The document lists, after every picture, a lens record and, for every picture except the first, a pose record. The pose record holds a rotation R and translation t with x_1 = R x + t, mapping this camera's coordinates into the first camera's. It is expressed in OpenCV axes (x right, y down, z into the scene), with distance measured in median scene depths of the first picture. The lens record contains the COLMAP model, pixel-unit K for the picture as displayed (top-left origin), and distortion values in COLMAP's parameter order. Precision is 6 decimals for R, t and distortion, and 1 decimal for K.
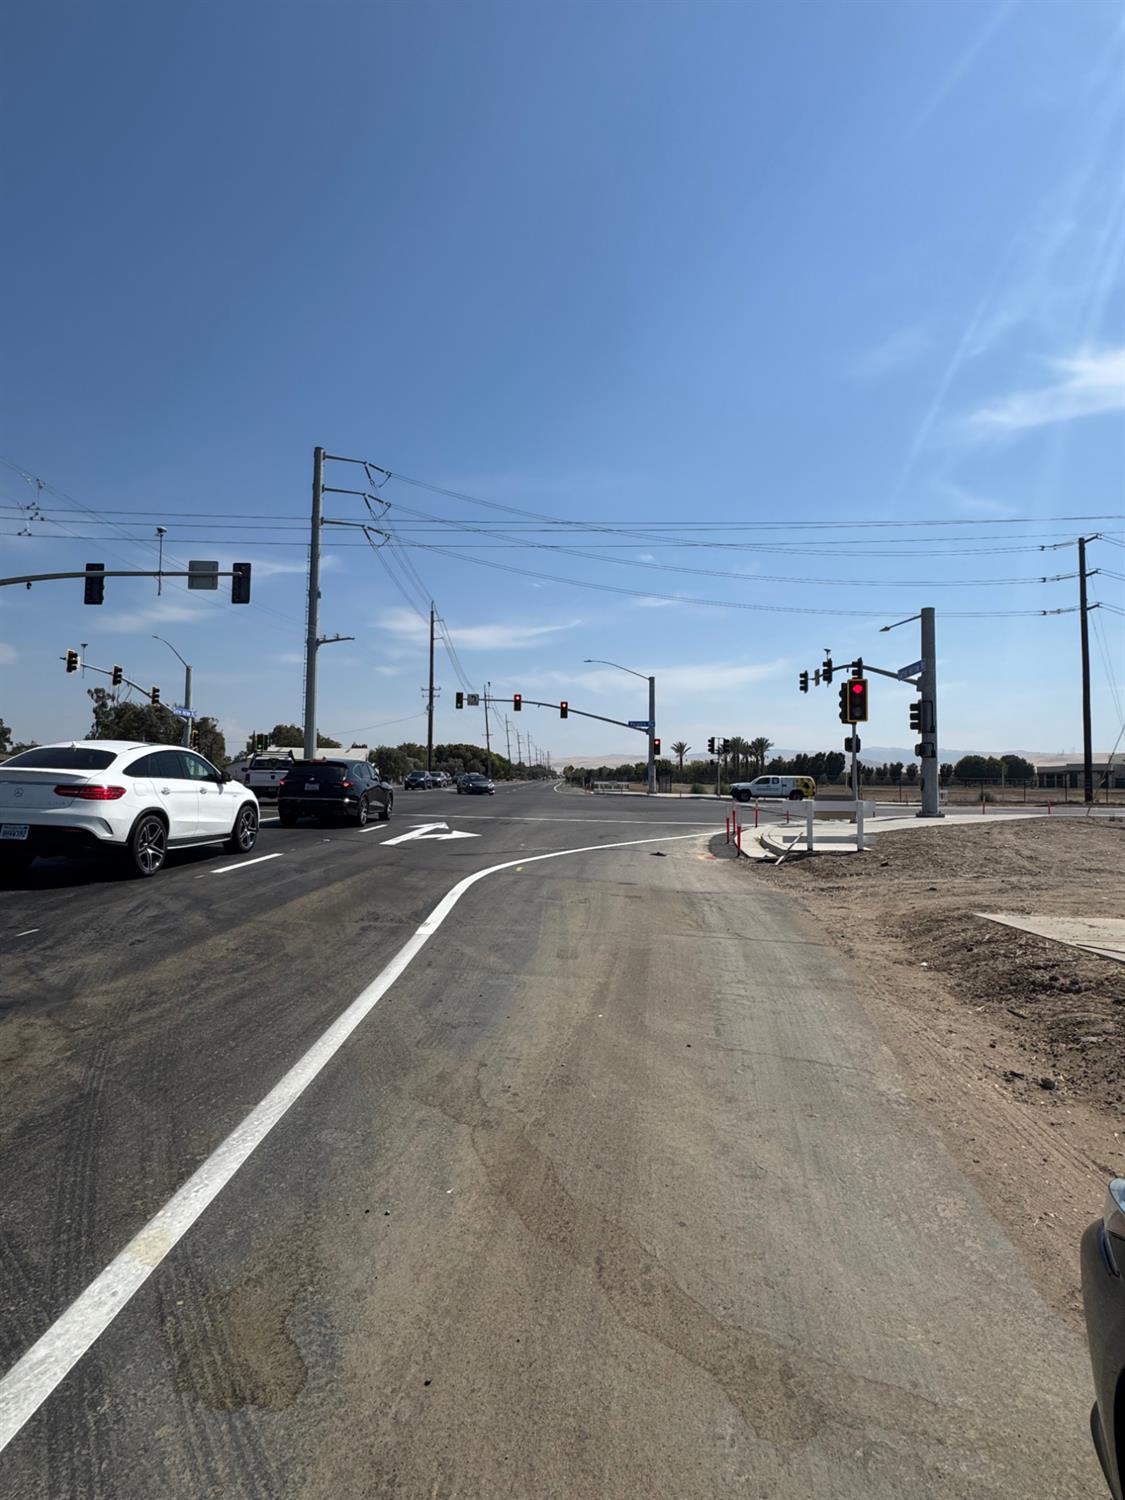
lens RADIAL K [[775.9, 0, 563.8], [0, 775.9, 744.1], [0, 0, 1]] dist [-0.001855, 0.000486]
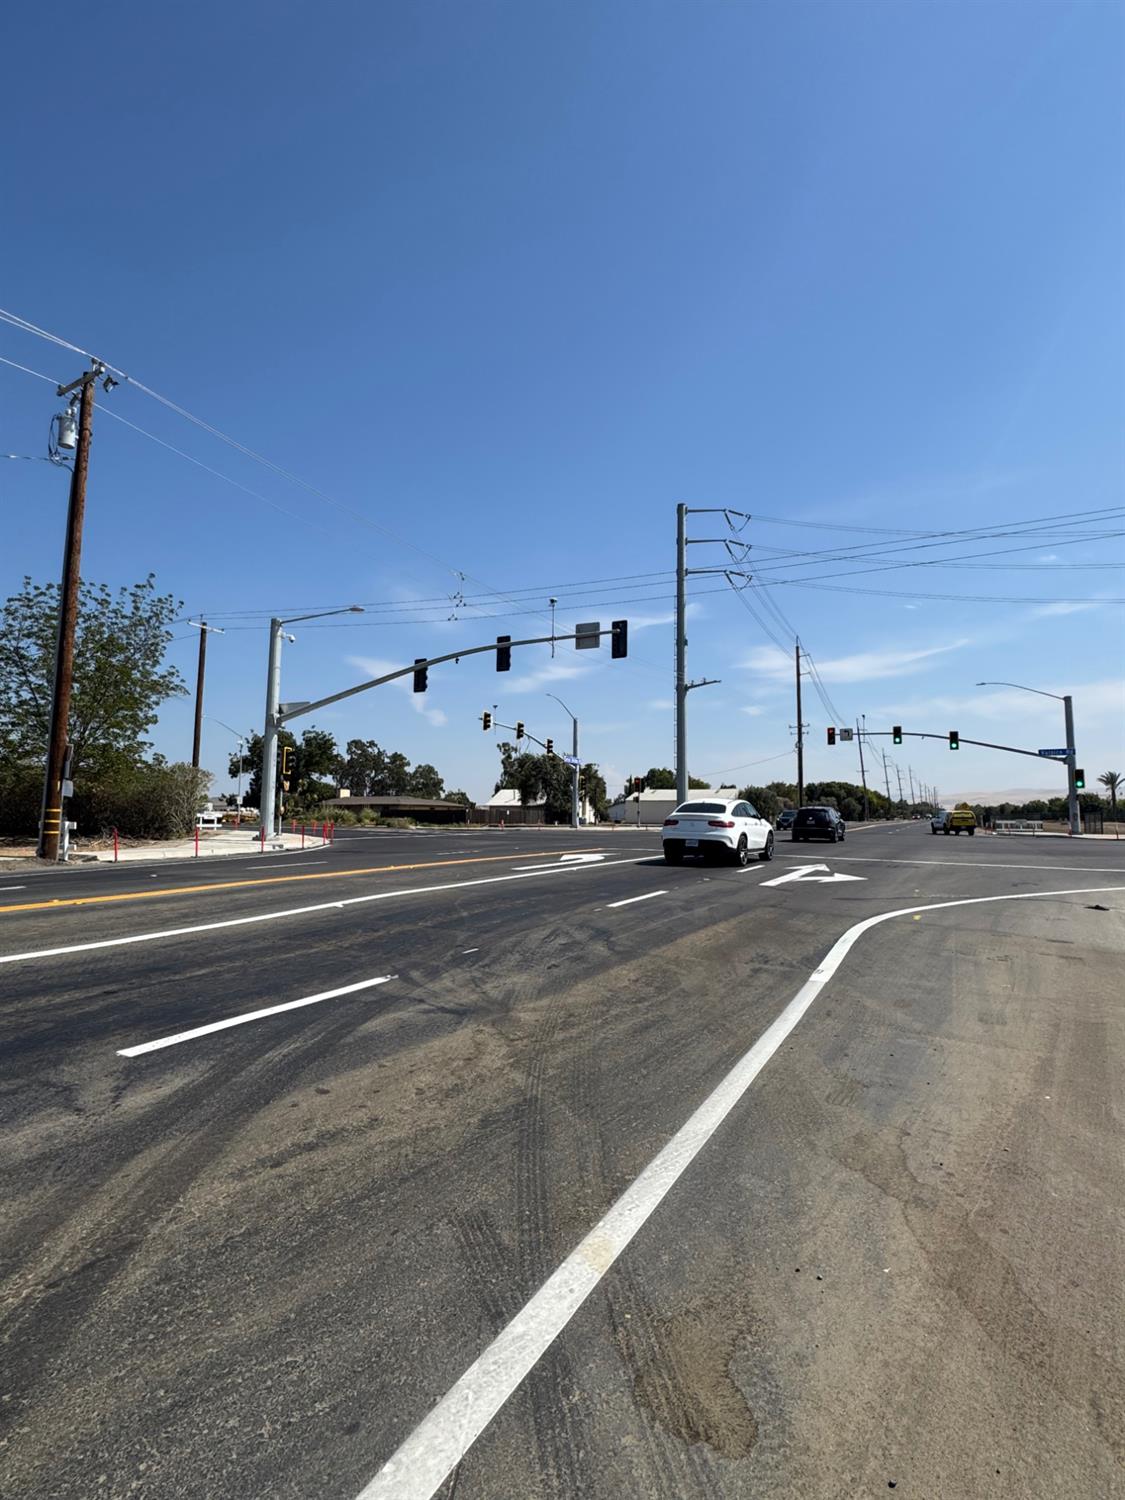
lens RADIAL K [[775.9, 0, 563.8], [0, 775.9, 744.1], [0, 0, 1]] dist [-0.001855, 0.000486]
pose [[0.893621, -0.049457, -0.446090, -0.020087], [0.026425, 0.997984, -0.057710, 0.000417], [0.448044, 0.039783, 0.893126, -0.004412]]
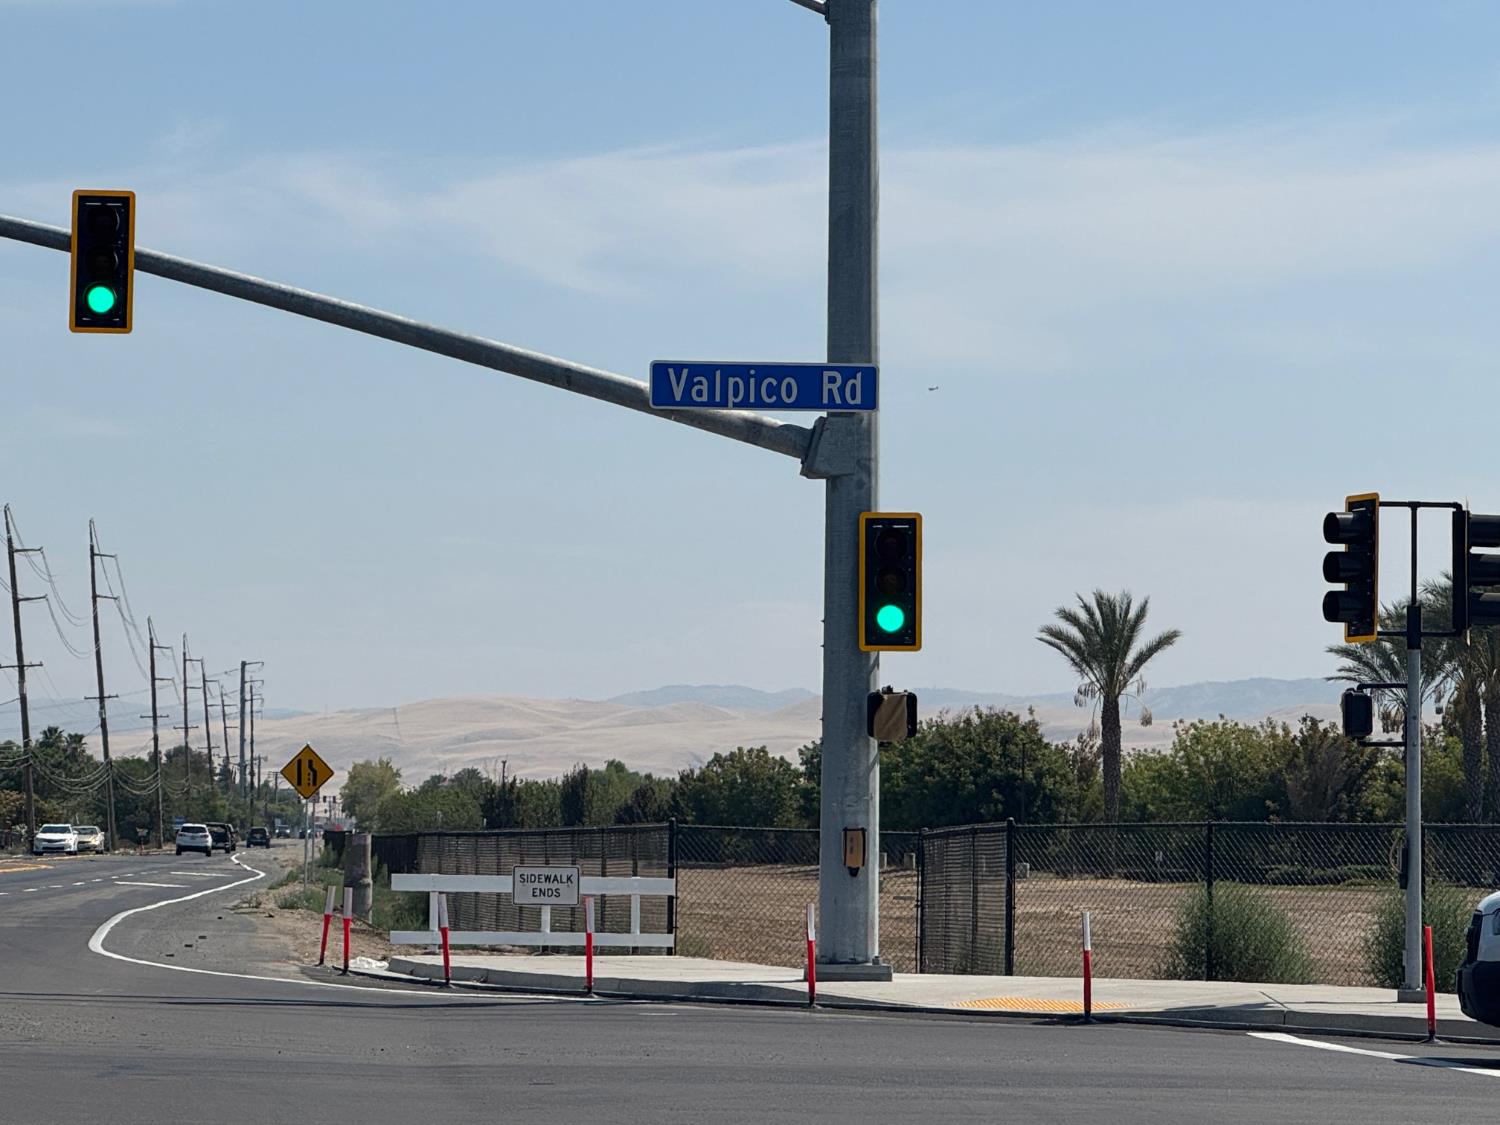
lens RADIAL K [[5016.7, 0, 750.0], [0, 5016.7, 562.5], [0, 0, 1]] dist [0.026169, 0.314806]
pose [[0.996986, 0.006290, 0.077324, 0.298146], [-0.005403, 0.999917, -0.011686, 0.073418], [-0.077391, 0.011234, 0.996937, 1.818199]]
